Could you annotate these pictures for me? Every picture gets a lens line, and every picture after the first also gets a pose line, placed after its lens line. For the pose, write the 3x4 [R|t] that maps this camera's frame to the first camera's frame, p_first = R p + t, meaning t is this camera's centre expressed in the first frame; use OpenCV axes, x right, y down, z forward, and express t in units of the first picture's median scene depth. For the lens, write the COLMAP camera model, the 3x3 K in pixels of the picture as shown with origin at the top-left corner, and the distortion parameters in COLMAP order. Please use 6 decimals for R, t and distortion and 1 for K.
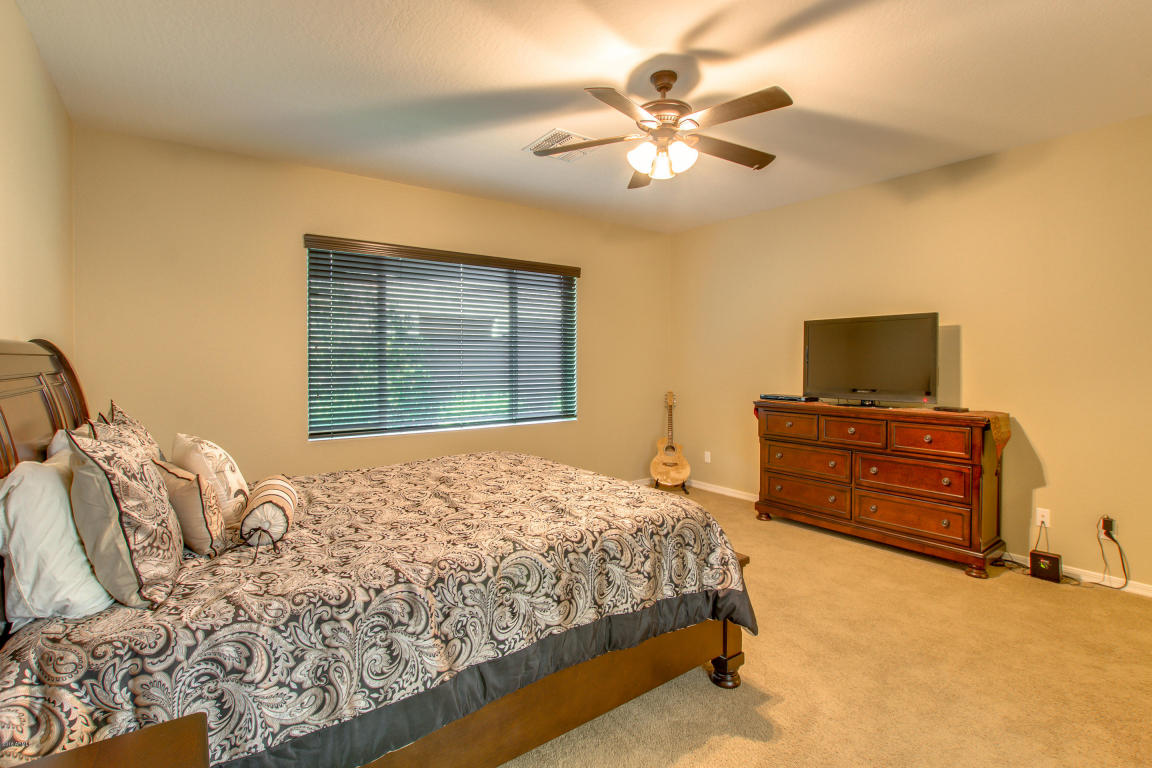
lens RADIAL K [[543.7, 0, 582.6], [0, 543.7, 374.2], [0, 0, 1]] dist [-0.023509, 0.001824]
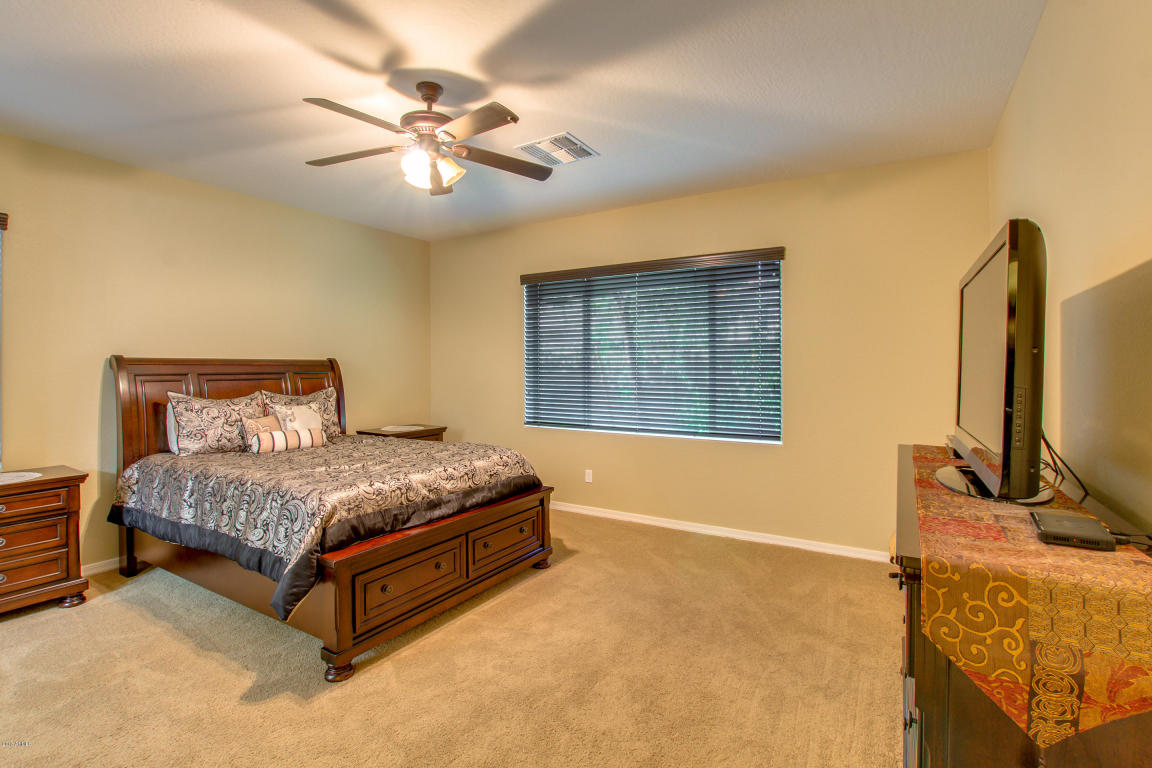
lens RADIAL K [[543.7, 0, 573.9], [0, 543.7, 376.3], [0, 0, 1]] dist [-0.023509, 0.001824]
pose [[0.371221, 0.016861, -0.928392, 1.388424], [-0.023359, 0.999688, 0.008815, -0.029205], [0.928251, 0.018414, 0.371499, 1.021428]]
